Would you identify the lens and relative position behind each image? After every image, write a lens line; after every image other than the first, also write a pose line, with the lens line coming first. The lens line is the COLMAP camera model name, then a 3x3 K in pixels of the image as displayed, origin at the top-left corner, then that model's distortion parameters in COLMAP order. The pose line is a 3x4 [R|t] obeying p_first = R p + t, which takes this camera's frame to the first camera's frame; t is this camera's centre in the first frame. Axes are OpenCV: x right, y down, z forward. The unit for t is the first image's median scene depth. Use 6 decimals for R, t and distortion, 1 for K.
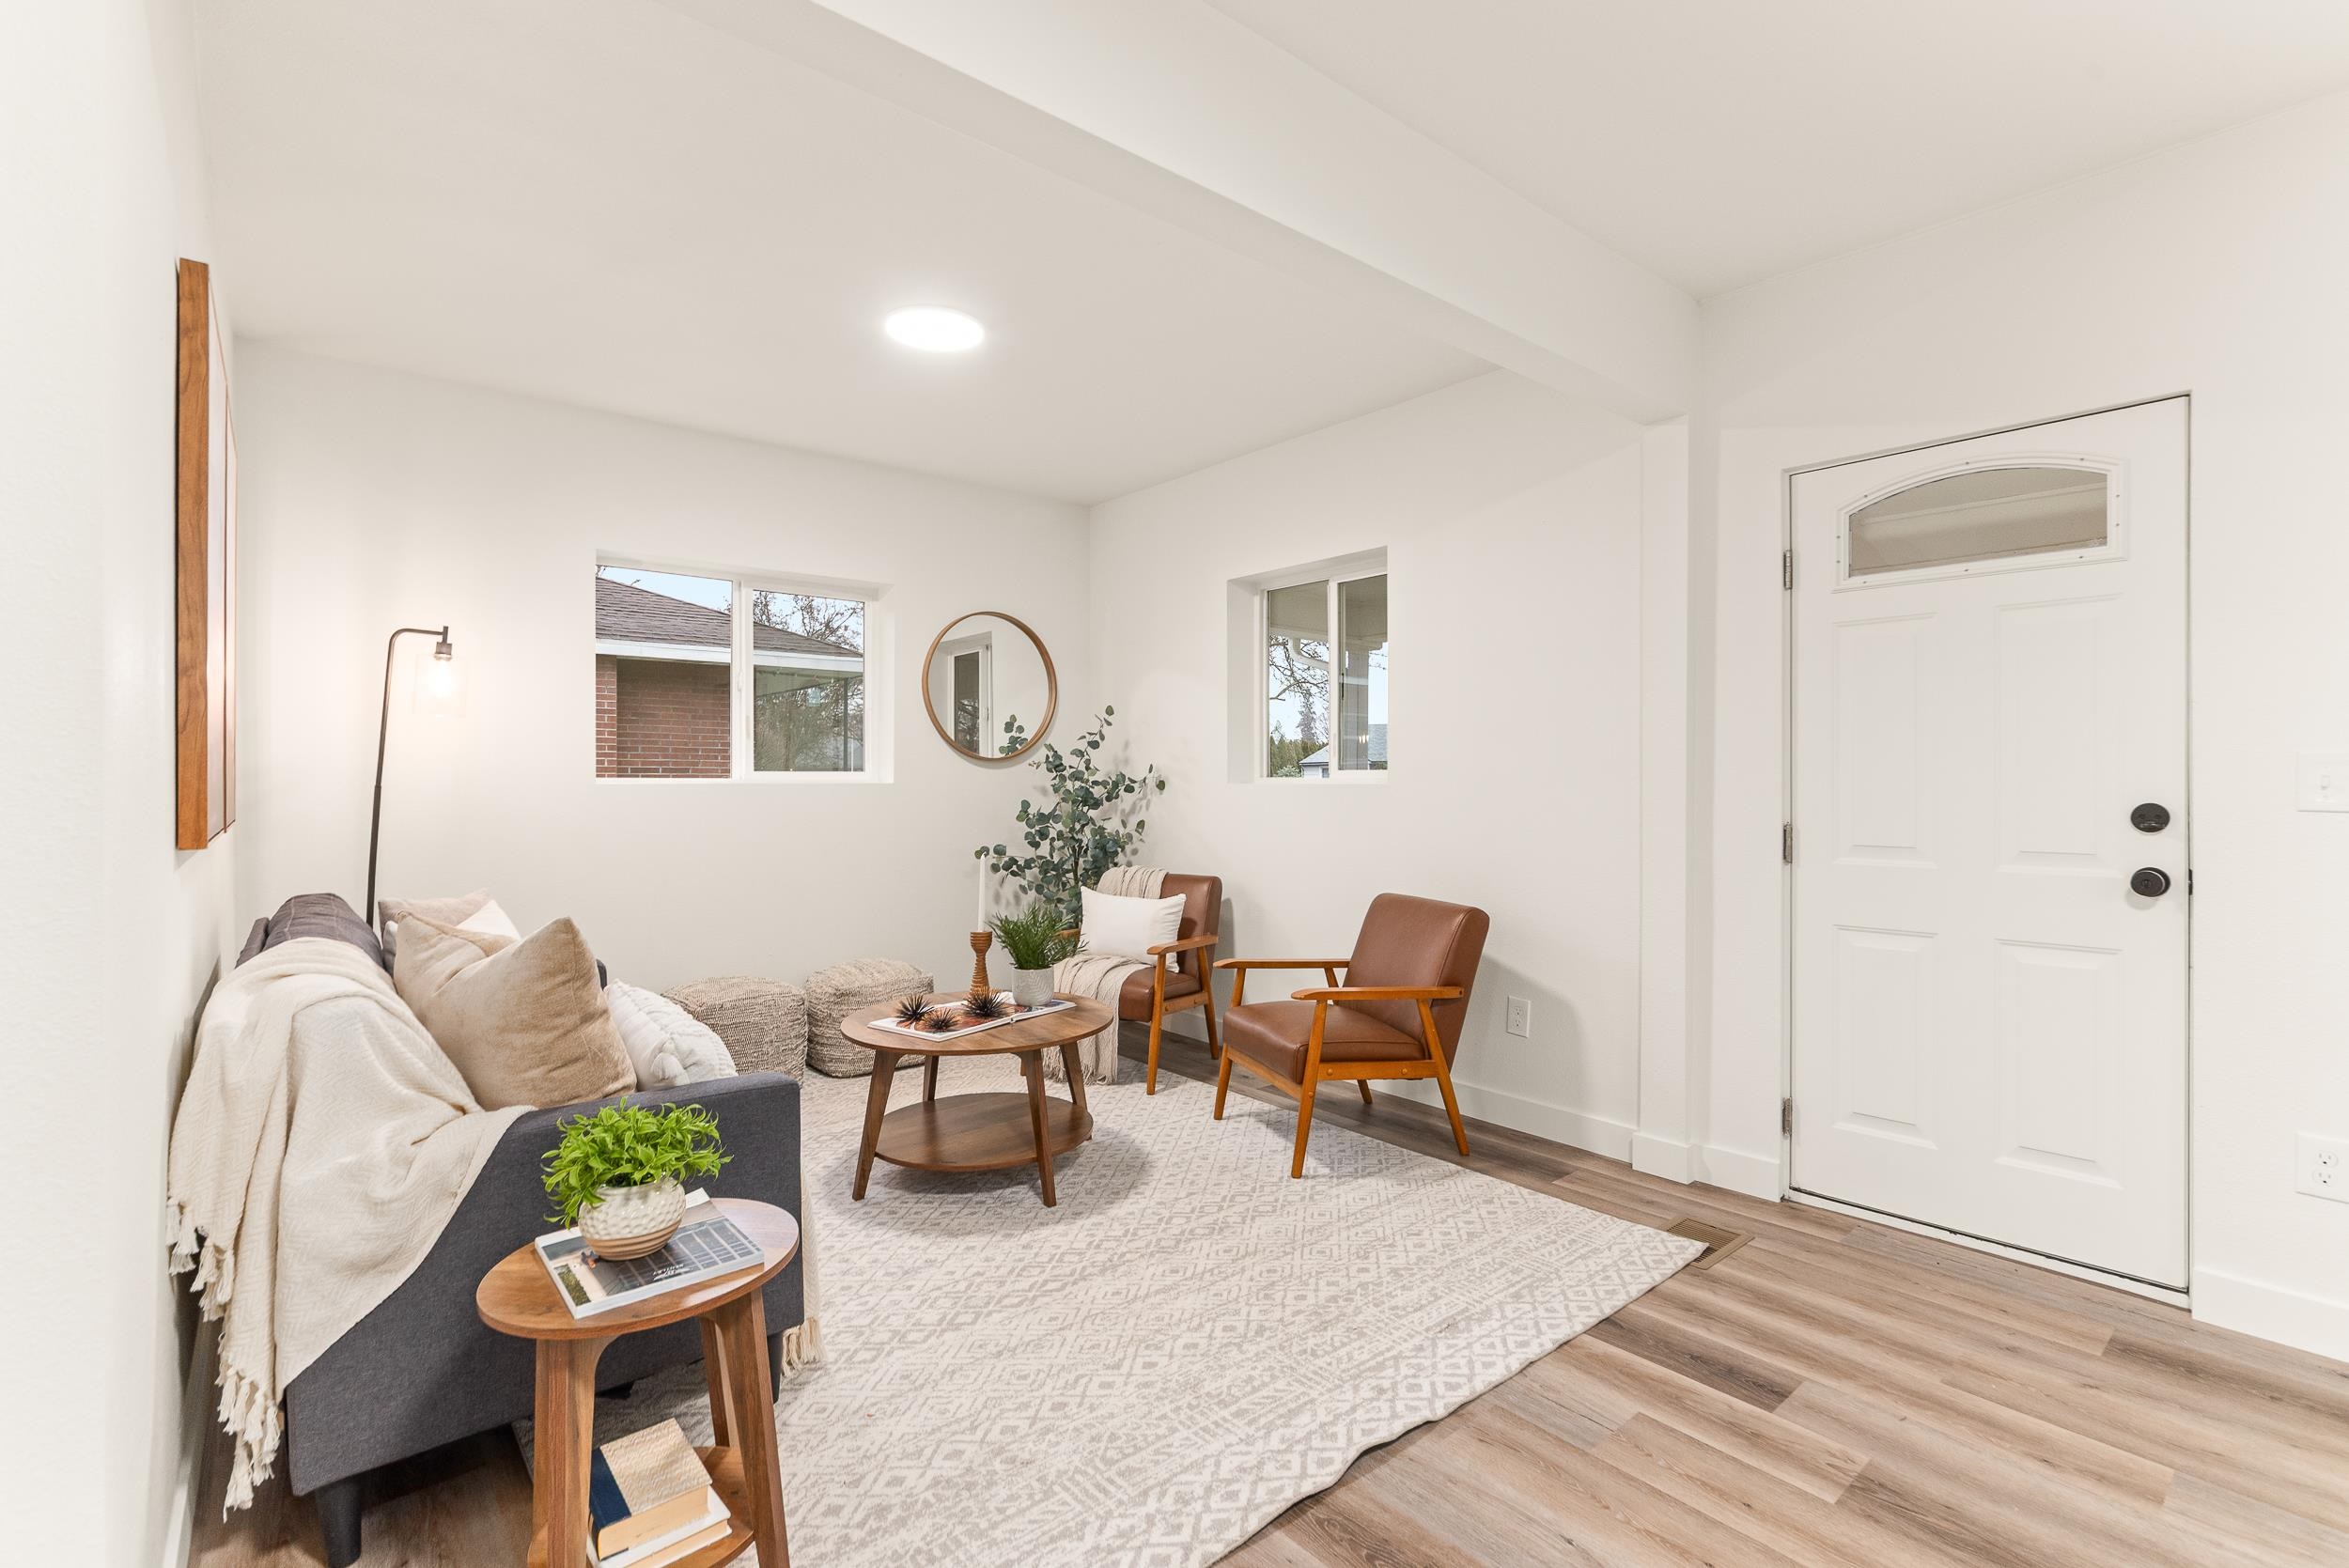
lens RADIAL K [[1076.7, 0, 1174.5], [0, 1076.7, 784.0], [0, 0, 1]] dist [0.001395, 0.000092]
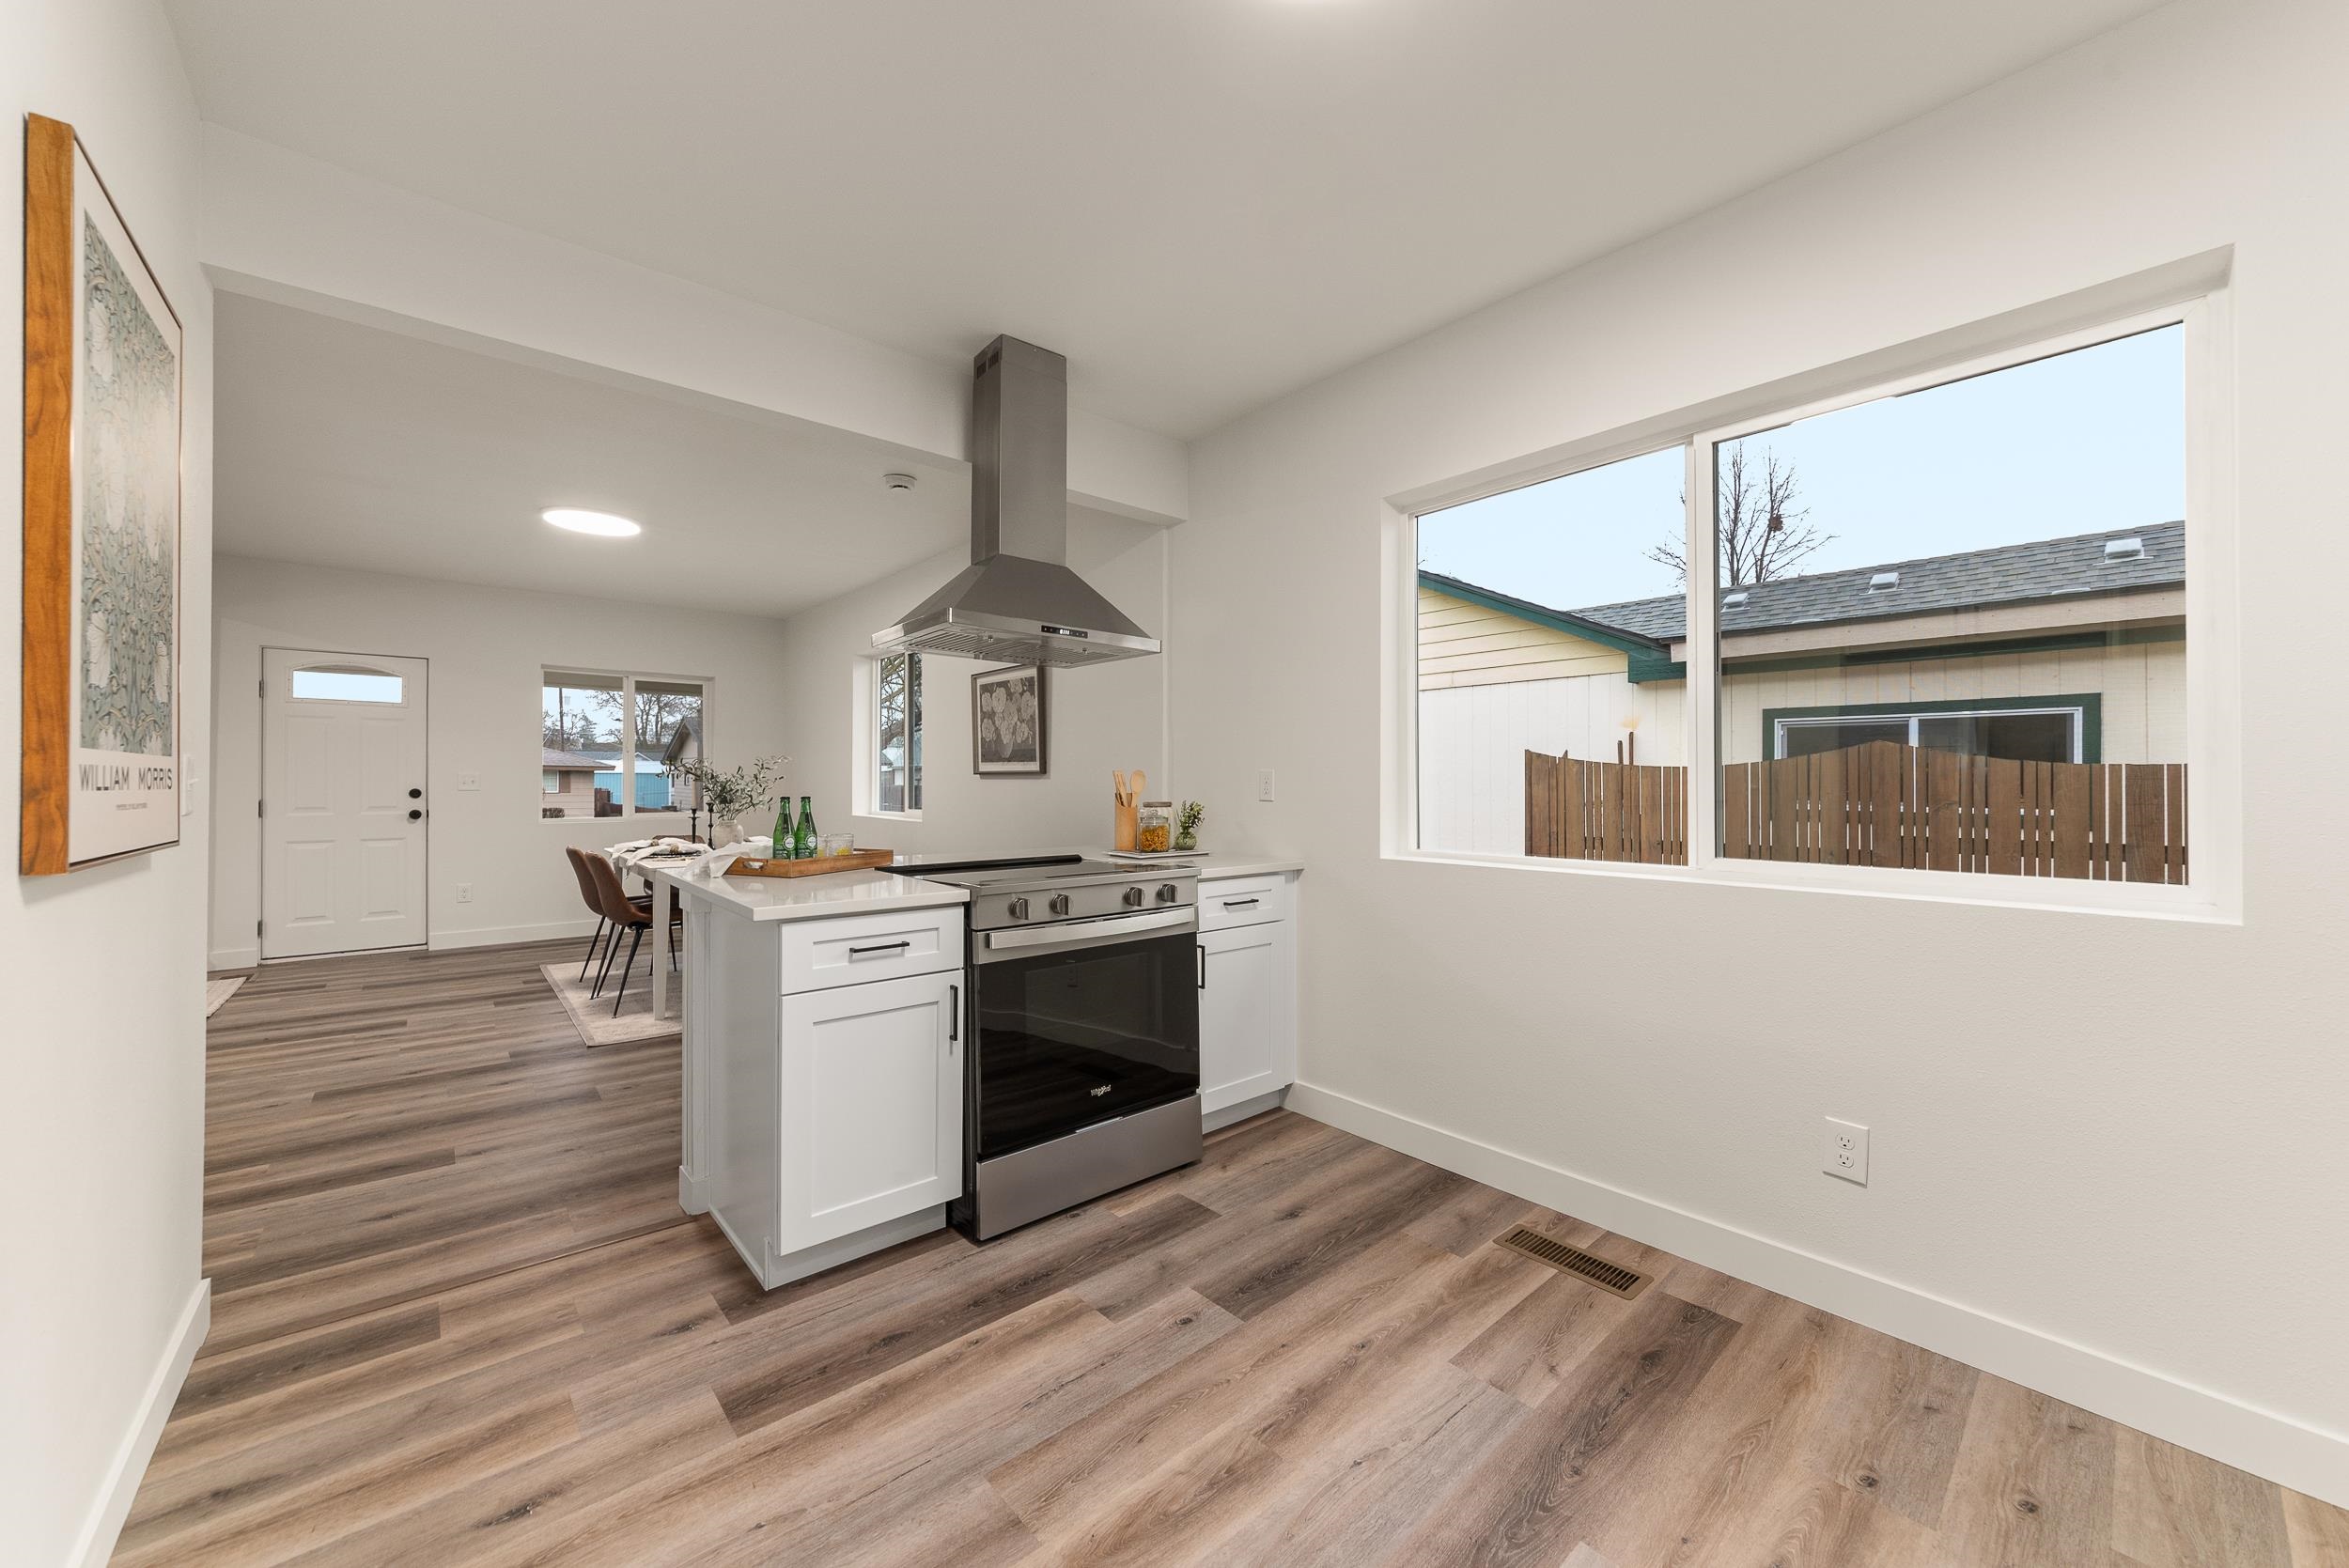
lens RADIAL K [[876.1, 0, 1174.5], [0, 876.1, 784.0], [0, 0, 1]] dist [-0.006400, 0.000117]
pose [[-0.023328, -0.004859, 0.999716, -1.316147], [-0.000912, 0.999988, 0.004839, -0.007670], [-0.999727, -0.000799, -0.023332, -0.891798]]
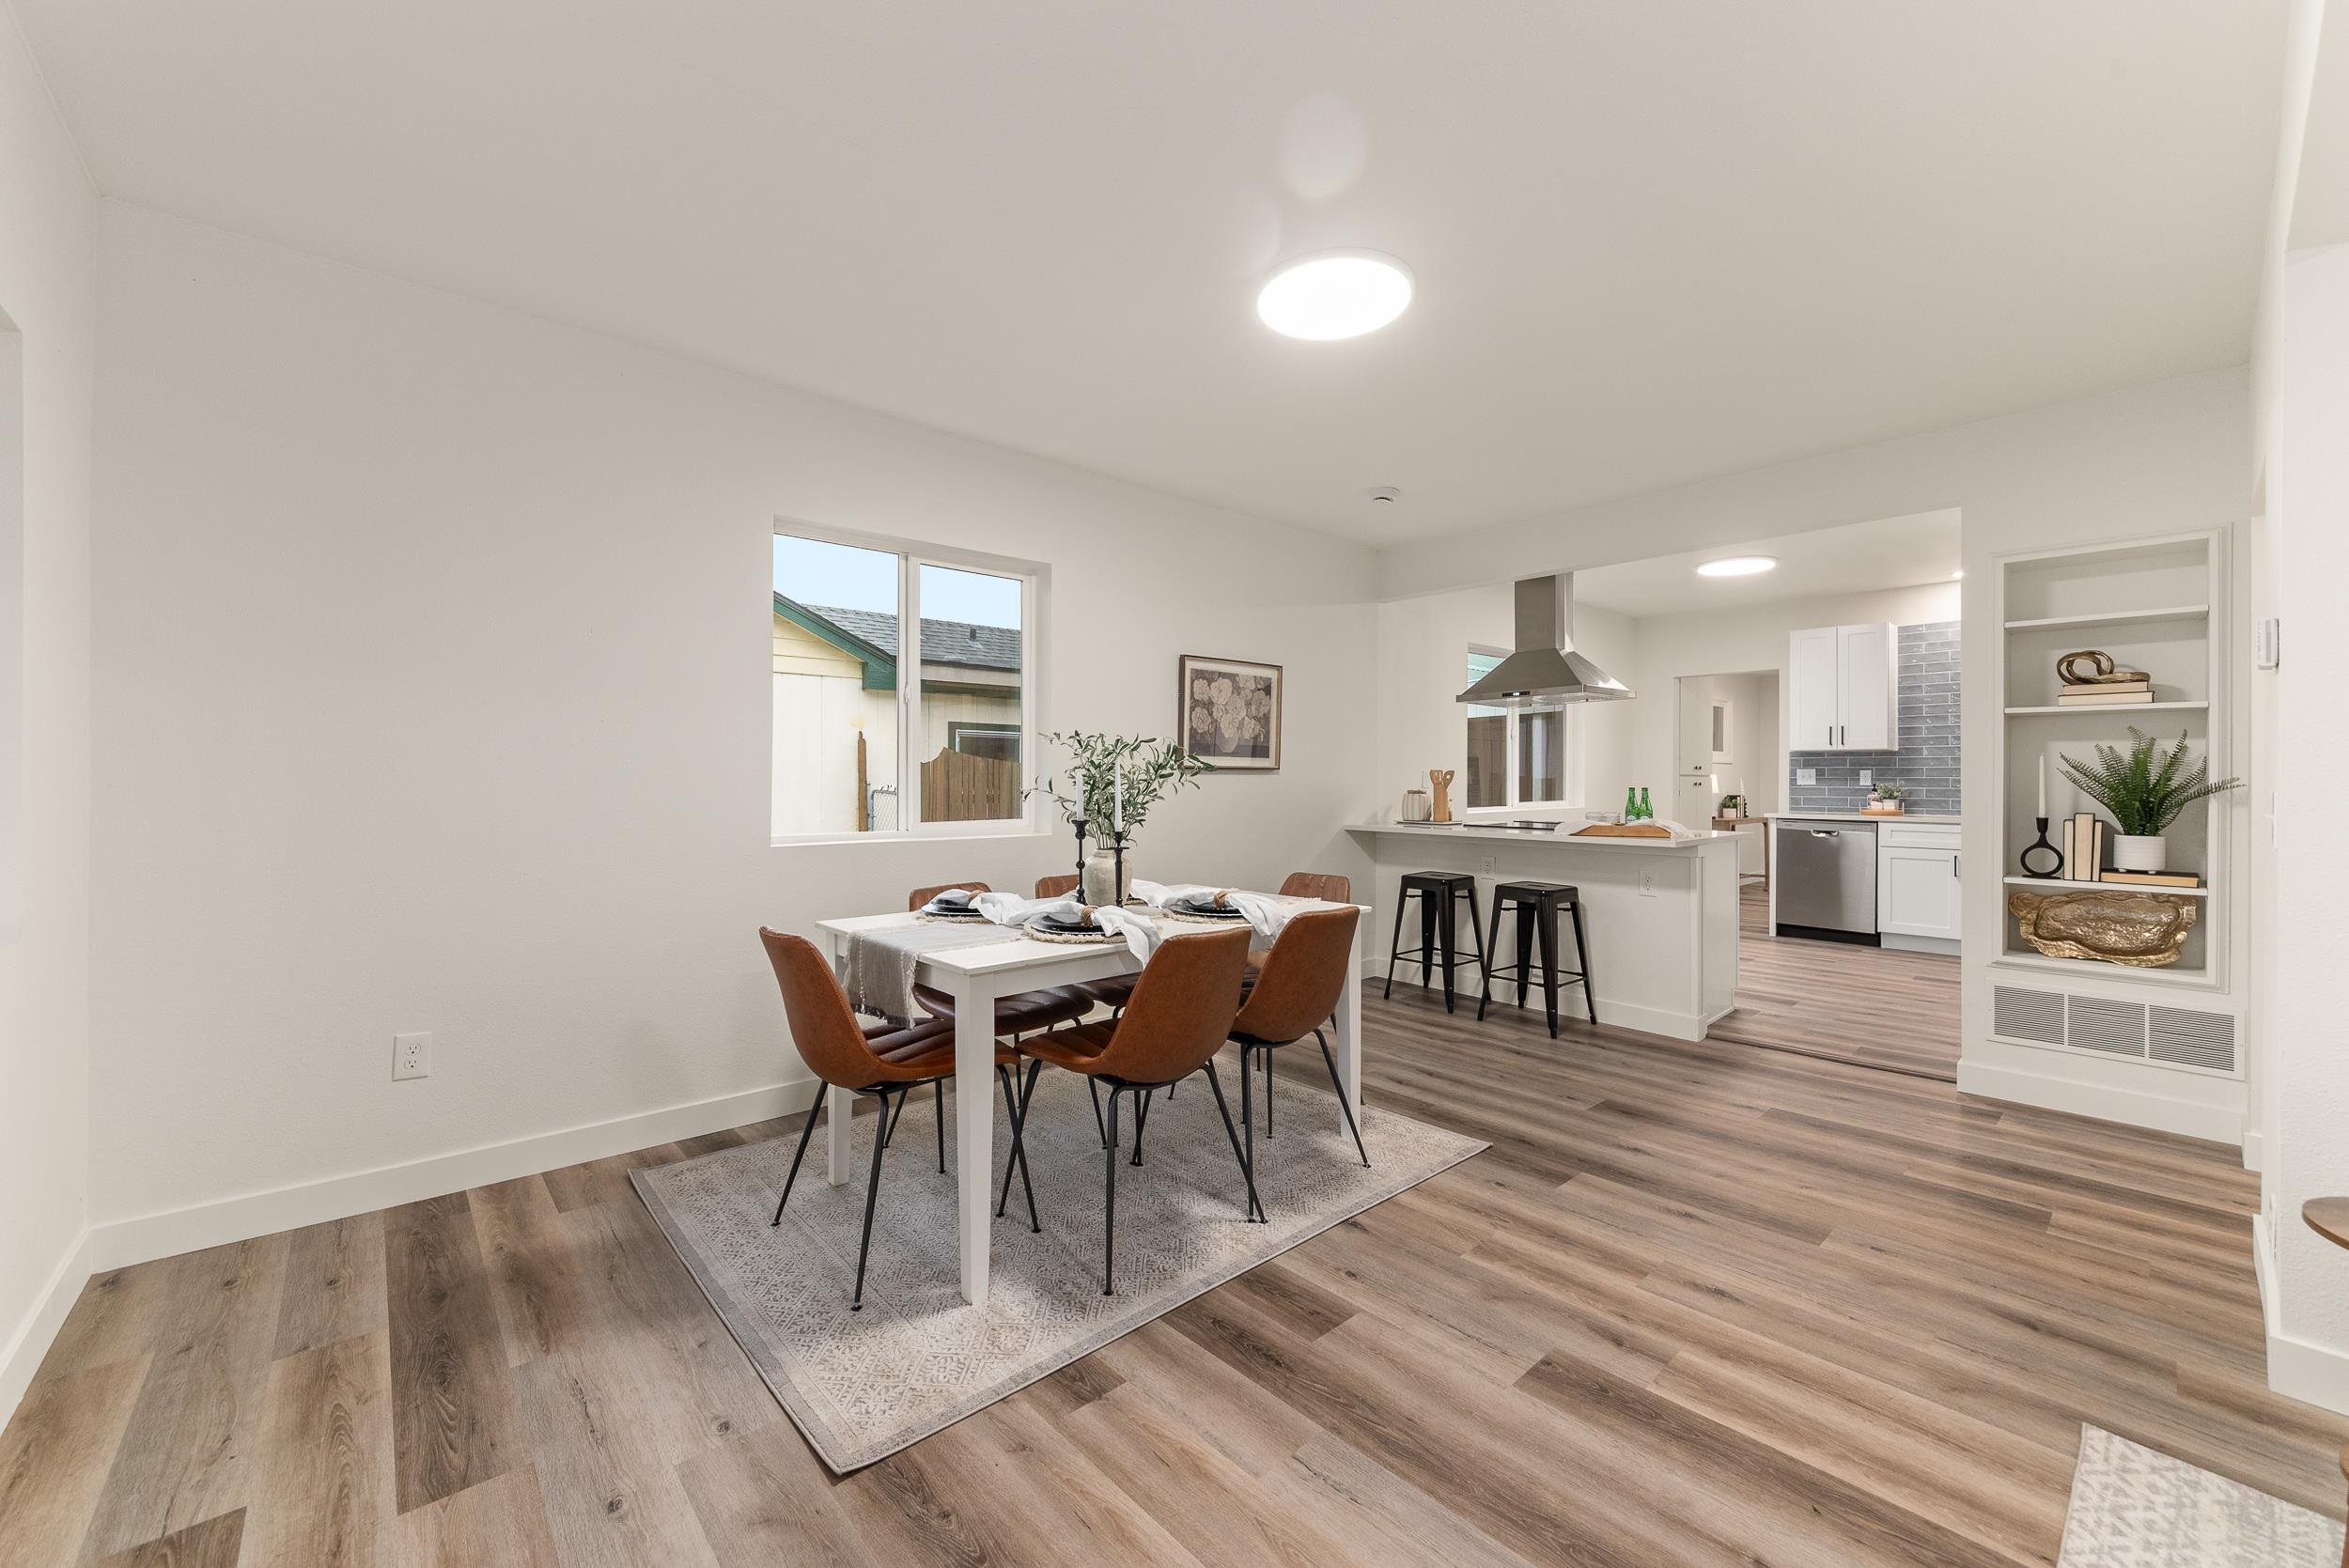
lens RADIAL K [[913.1, 0, 1174.5], [0, 913.1, 784.0], [0, 0, 1]] dist [-0.002966, -0.000265]
pose [[-0.999056, -0.004341, -0.043224, 0.428714], [-0.004738, 0.999948, 0.009073, -0.005990], [0.043182, 0.009270, -0.999024, 0.958162]]
